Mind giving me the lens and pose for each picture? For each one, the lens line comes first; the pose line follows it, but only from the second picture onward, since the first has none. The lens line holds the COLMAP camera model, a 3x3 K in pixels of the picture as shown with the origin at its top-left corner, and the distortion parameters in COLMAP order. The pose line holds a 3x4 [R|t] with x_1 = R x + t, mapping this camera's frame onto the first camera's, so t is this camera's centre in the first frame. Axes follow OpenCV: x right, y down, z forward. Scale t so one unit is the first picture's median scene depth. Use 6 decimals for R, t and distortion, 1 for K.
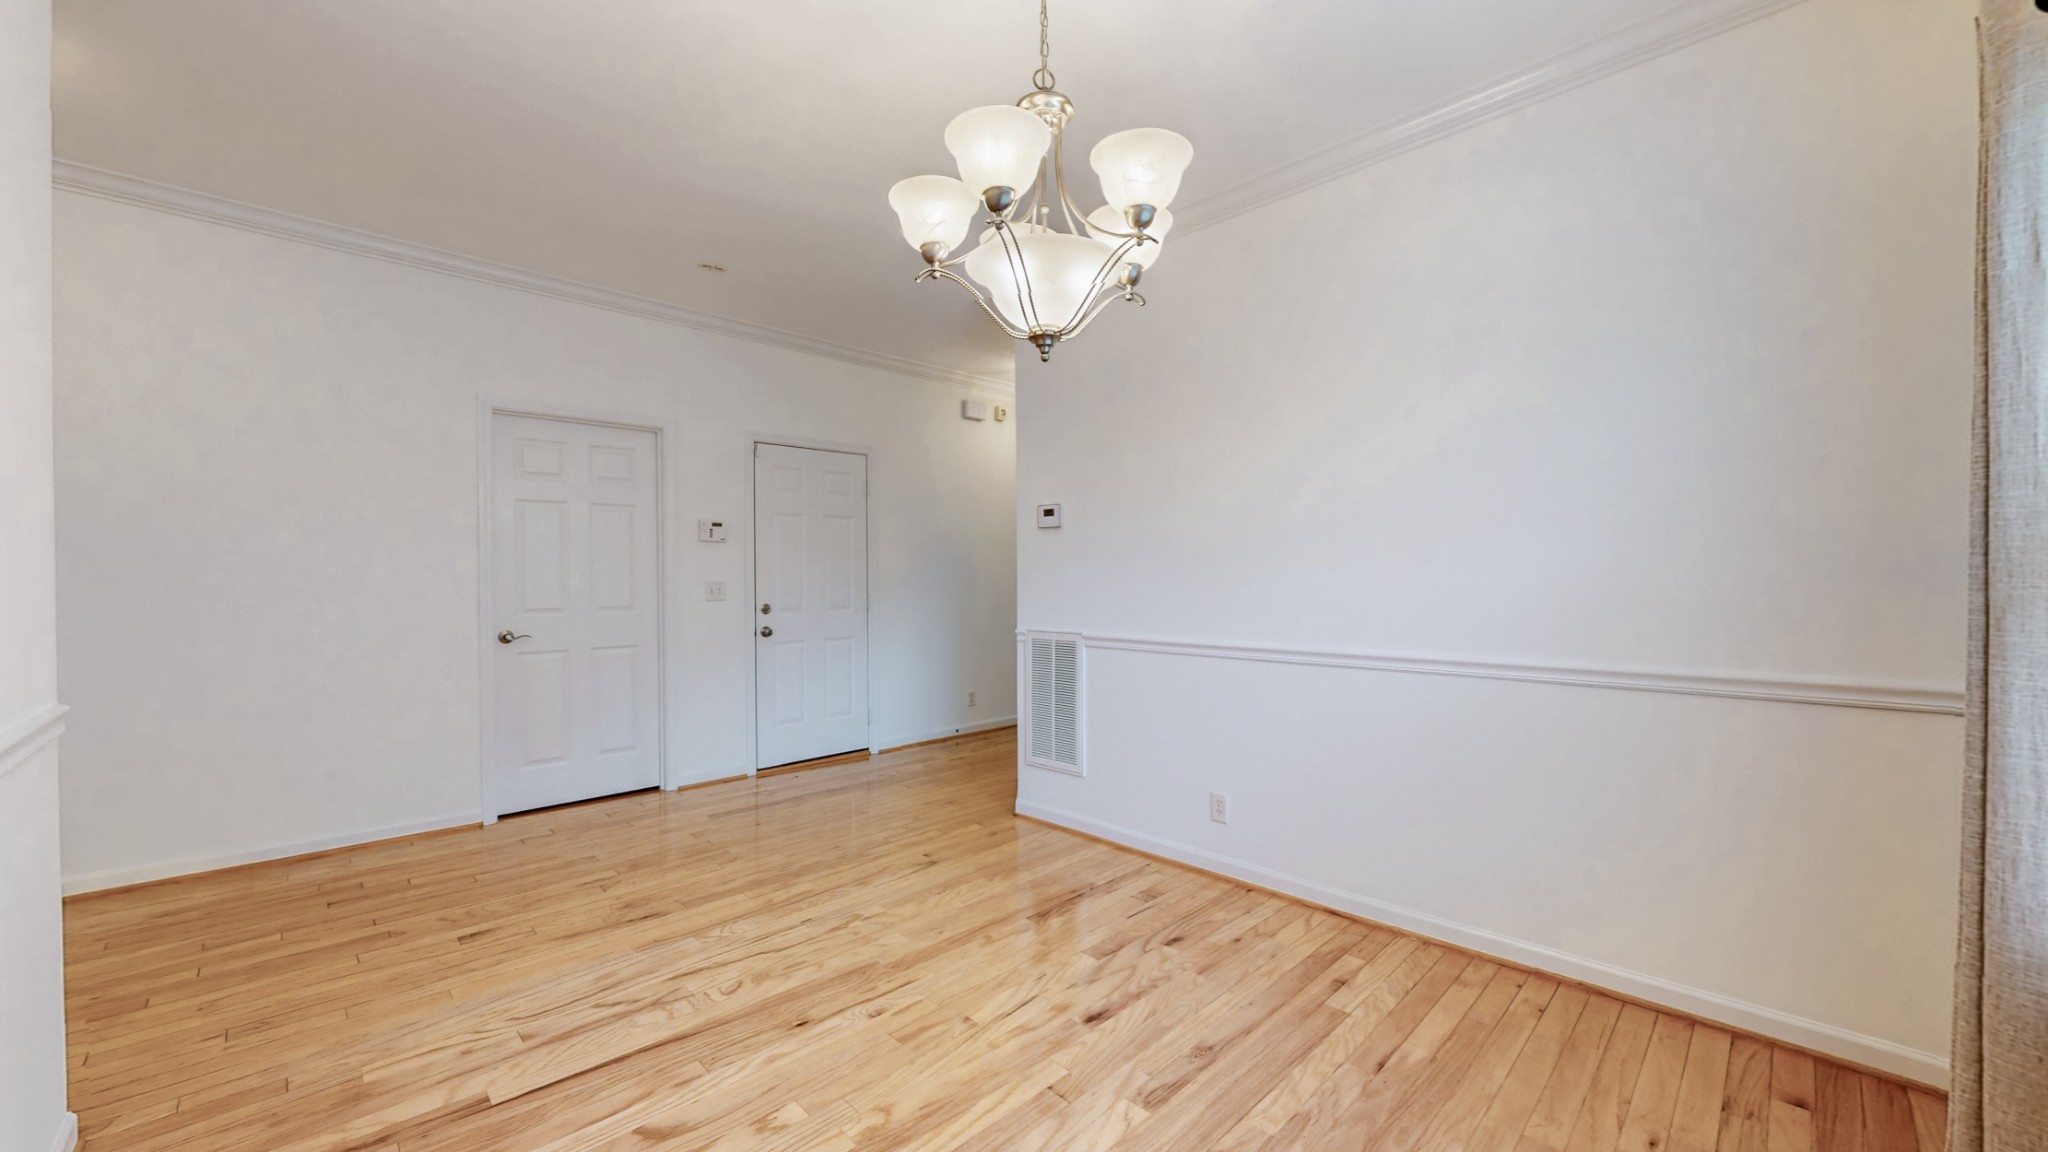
lens RADIAL K [[782.7, 0, 1024.5], [0, 782.7, 578.0], [0, 0, 1]] dist [-0.000813, 0.000303]
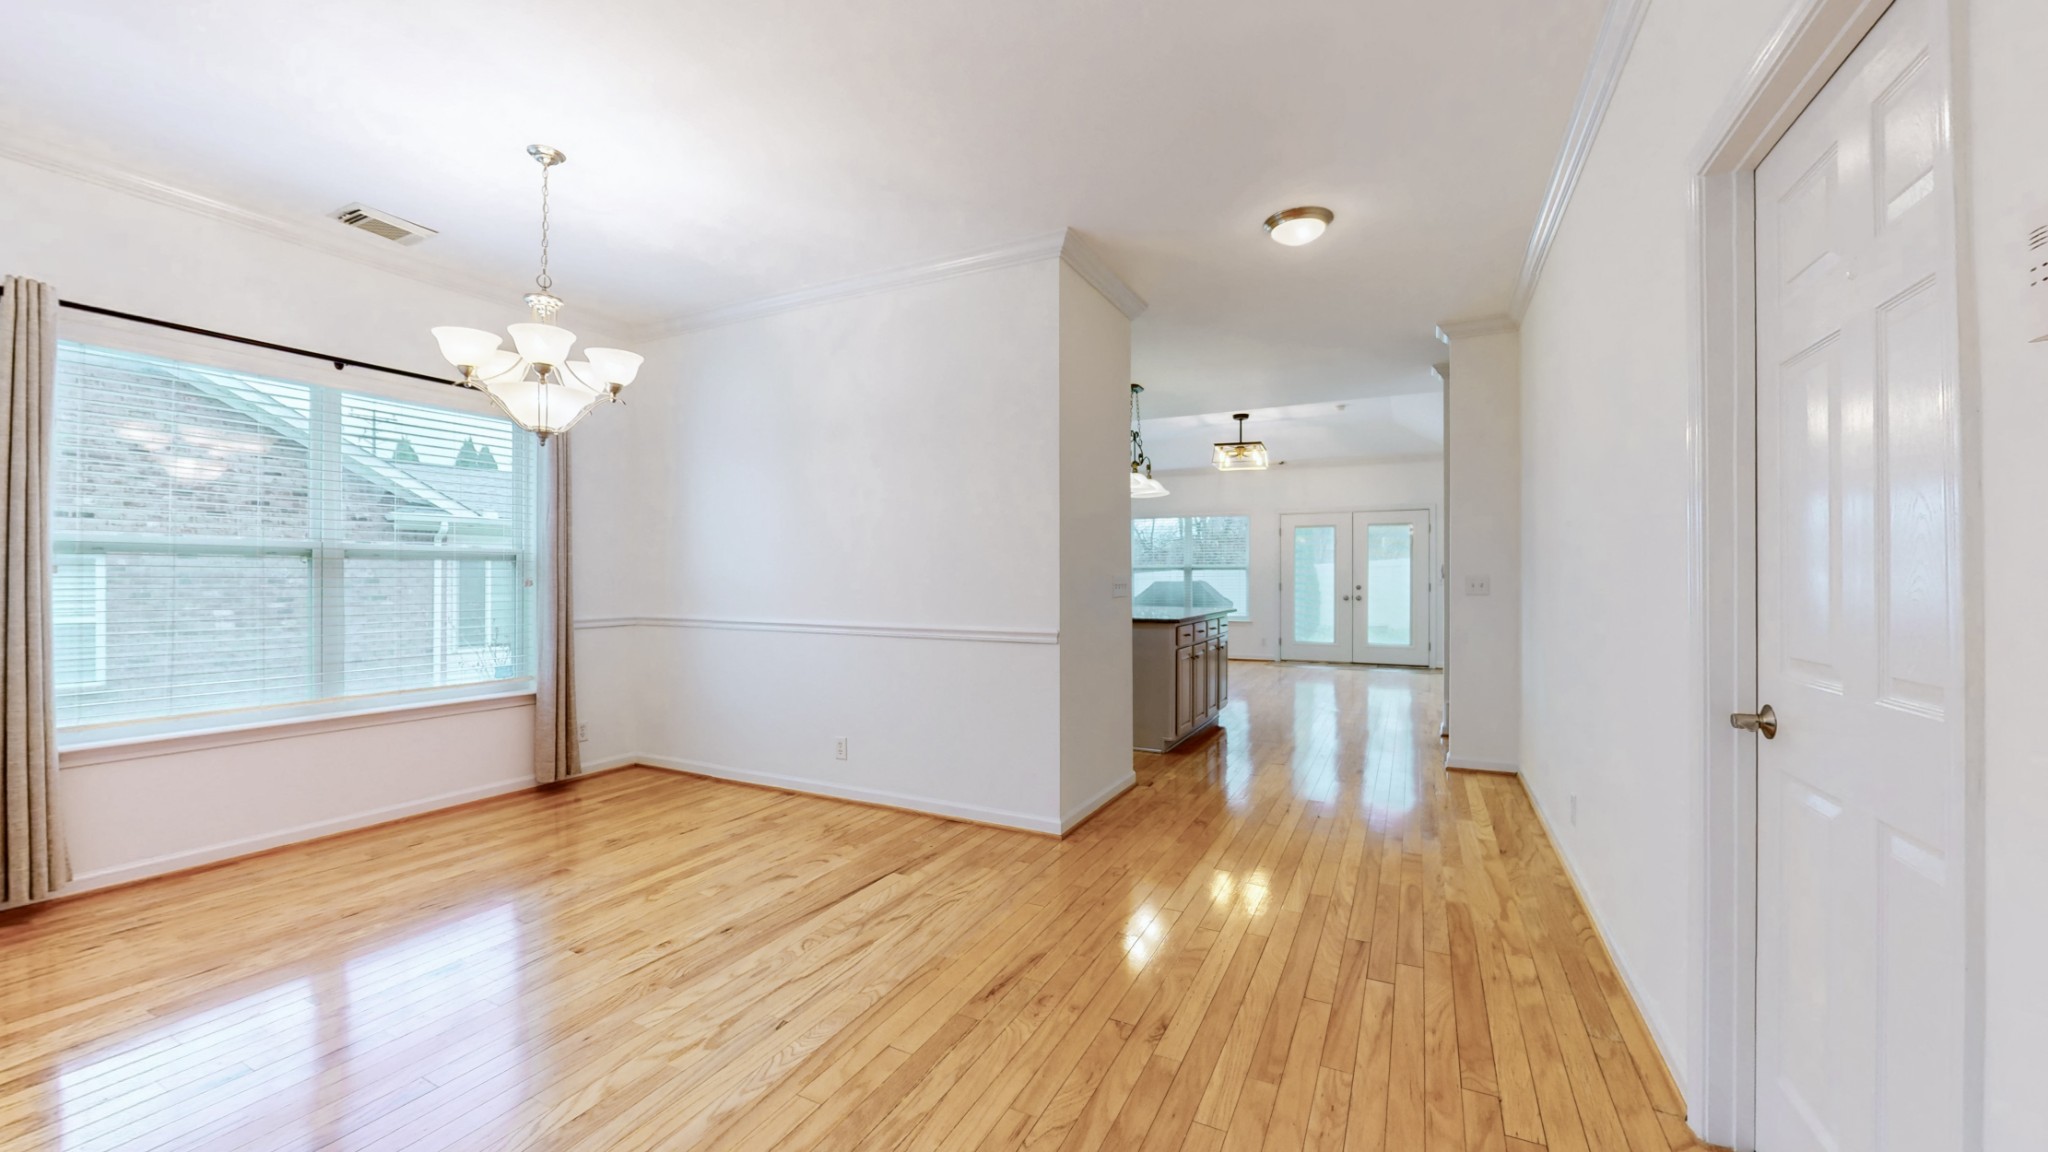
lens RADIAL K [[782.7, 0, 1019.6], [0, 782.7, 575.0], [0, 0, 1]] dist [-0.000813, 0.000303]
pose [[-0.951098, 0.005355, -0.308842, -0.331535], [0.005400, 0.999985, 0.000709, 0.002610], [0.308842, -0.000993, -0.951113, 2.233729]]
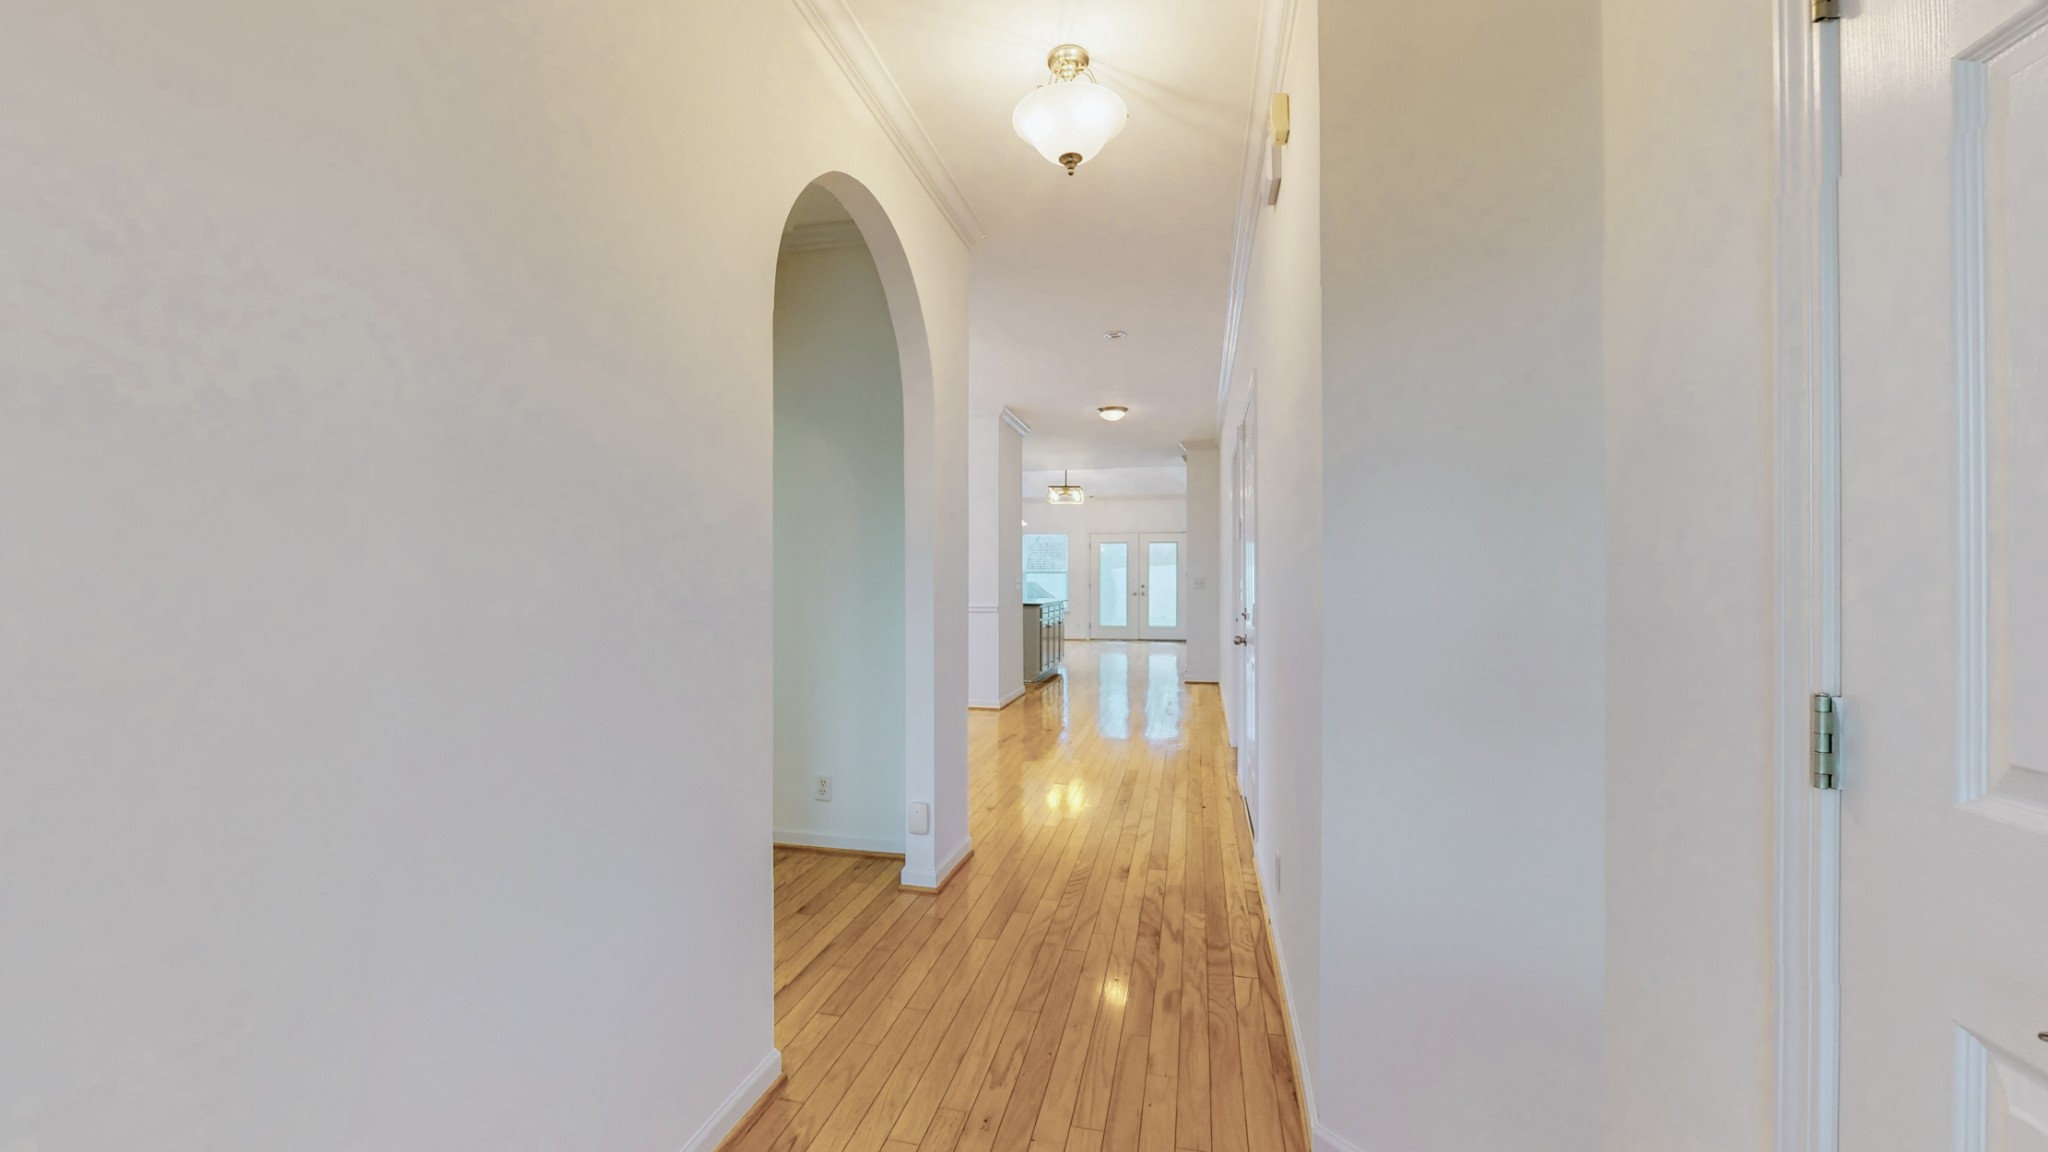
lens RADIAL K [[782.7, 0, 1020.4], [0, 782.7, 577.5], [0, 0, 1]] dist [-0.000813, 0.000303]
pose [[-0.845361, 0.006551, -0.534155, 0.735602], [0.006055, 0.999978, 0.002682, -0.004360], [0.534161, -0.000967, -0.845382, 3.492587]]
